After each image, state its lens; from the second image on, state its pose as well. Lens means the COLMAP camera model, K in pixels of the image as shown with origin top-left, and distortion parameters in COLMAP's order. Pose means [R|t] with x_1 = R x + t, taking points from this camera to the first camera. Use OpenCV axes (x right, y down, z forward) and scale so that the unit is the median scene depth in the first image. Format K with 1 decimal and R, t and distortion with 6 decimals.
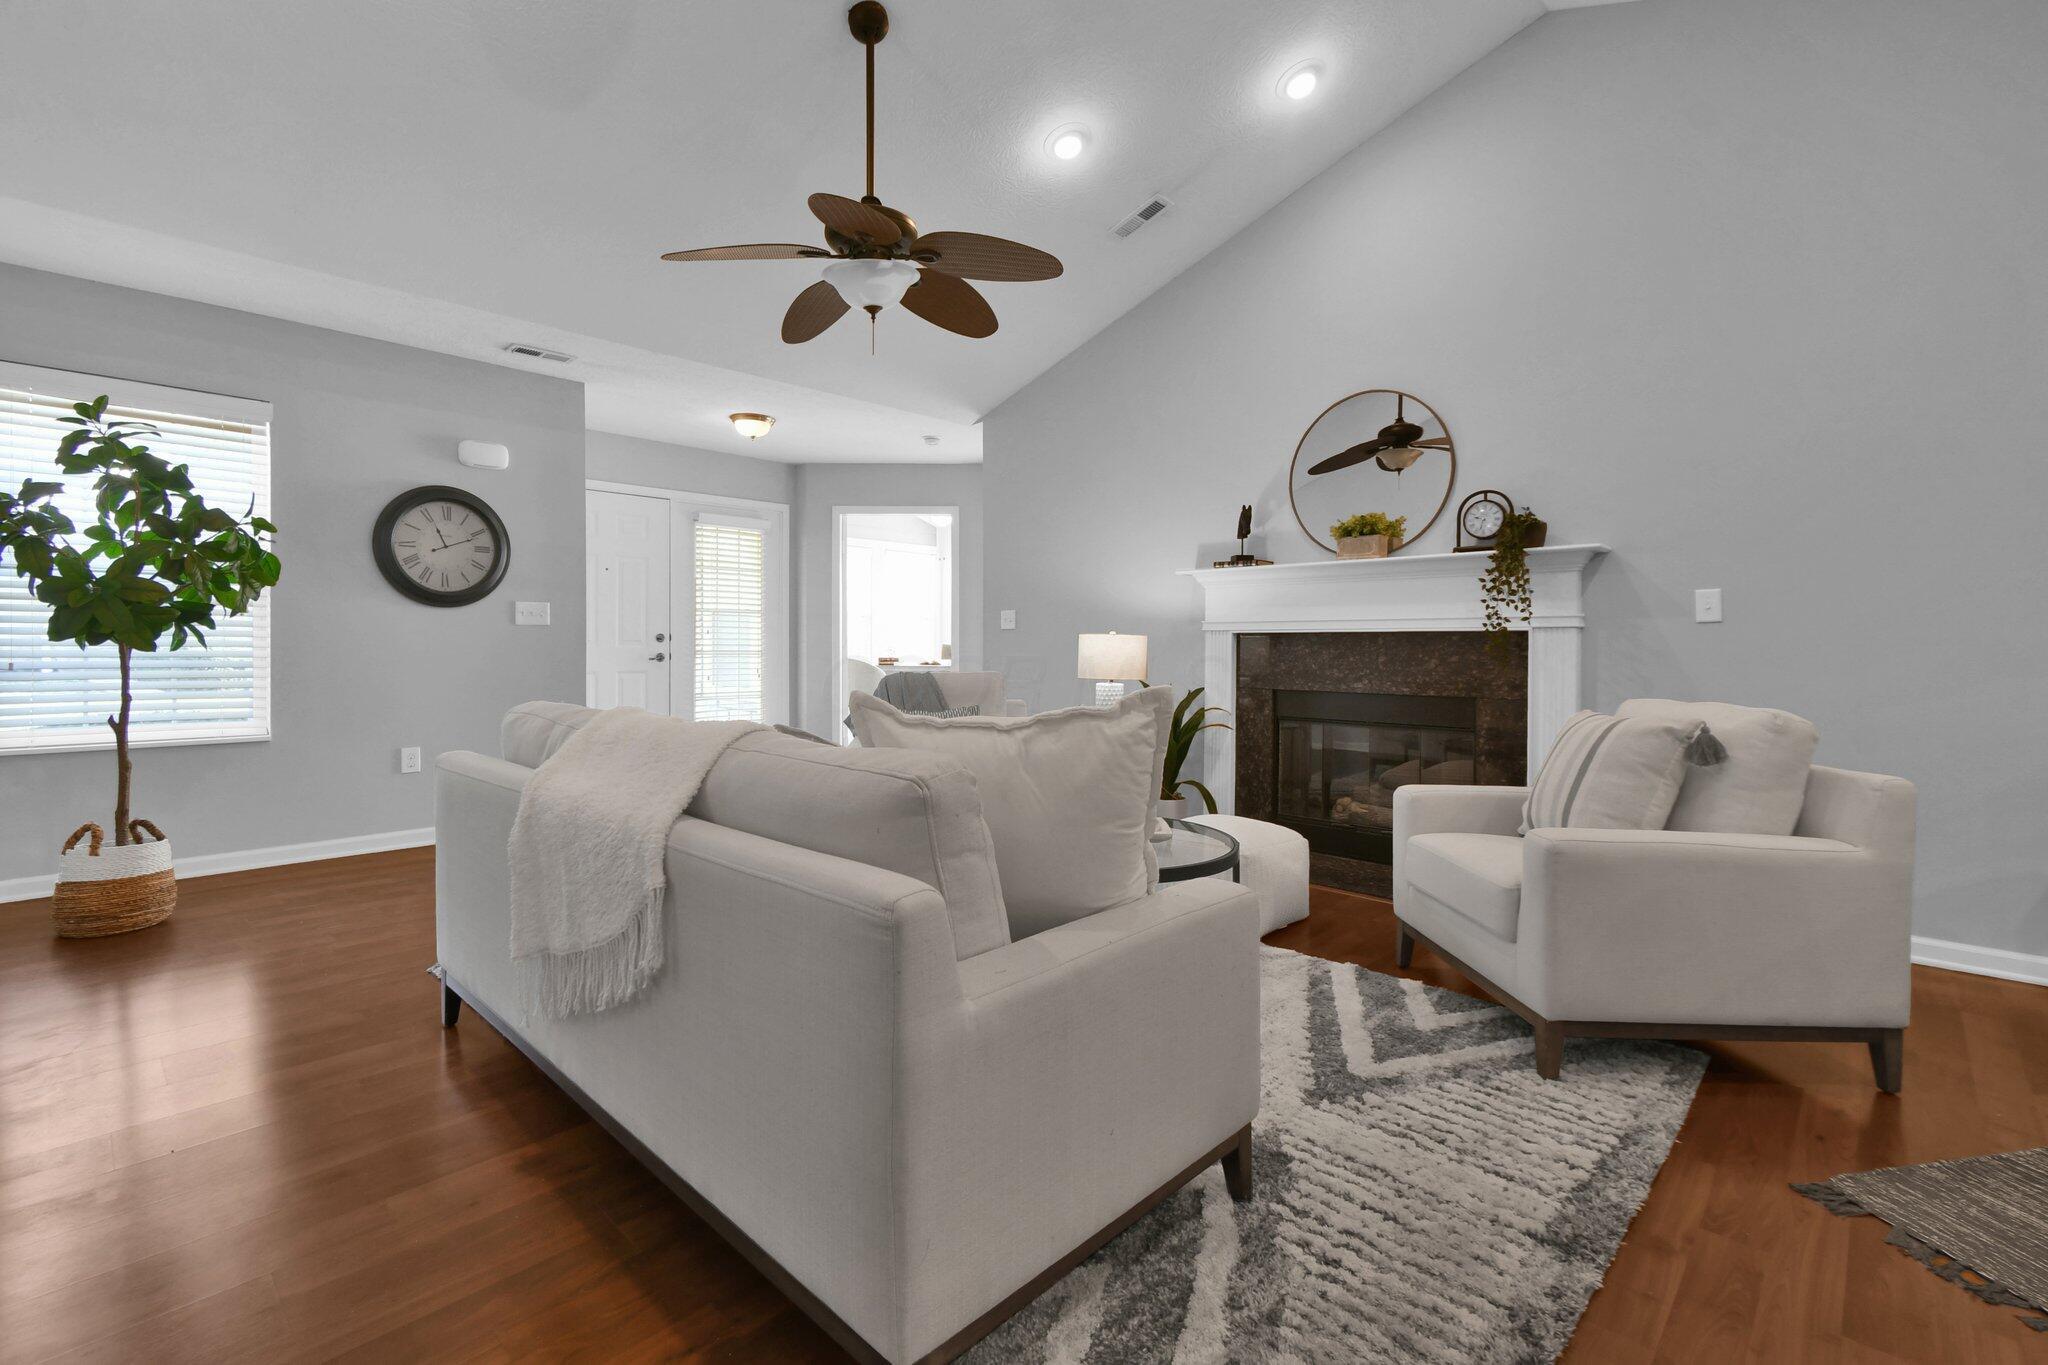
lens RADIAL K [[899.5, 0, 986.3], [0, 899.5, 649.6], [0, 0, 1]] dist [-0.000887, 0.000859]
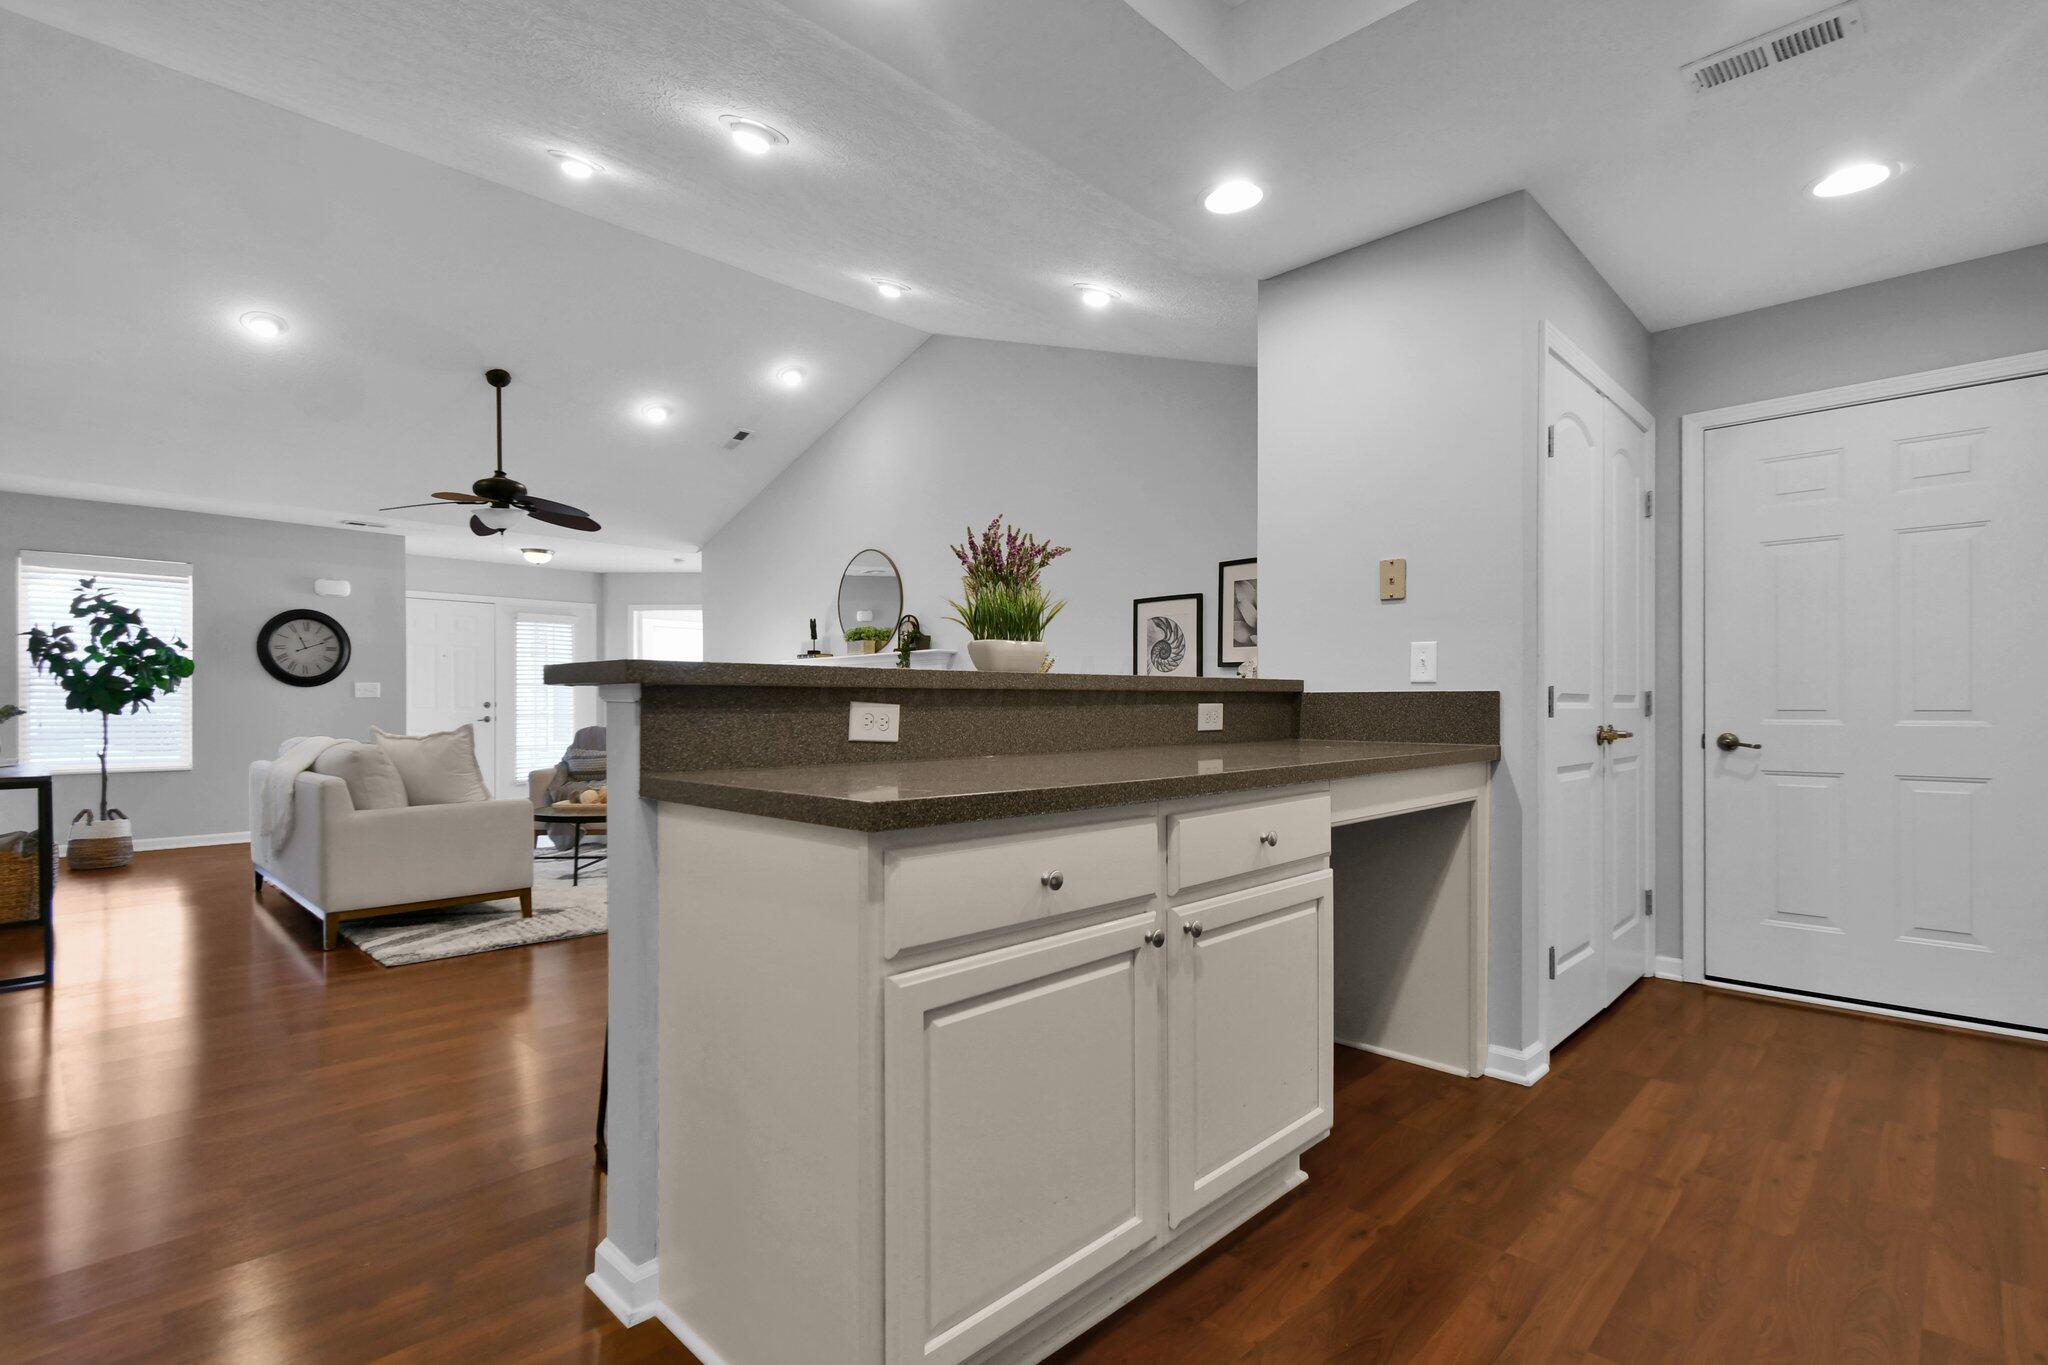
lens RADIAL K [[953.5, 0, 989.0], [0, 953.5, 710.1], [0, 0, 1]] dist [0.001141, -0.001016]
pose [[0.999913, -0.005277, -0.012080, 0.829088], [0.005229, 0.999978, -0.004051, 0.009338], [0.012101, 0.003988, 0.999919, -0.882067]]
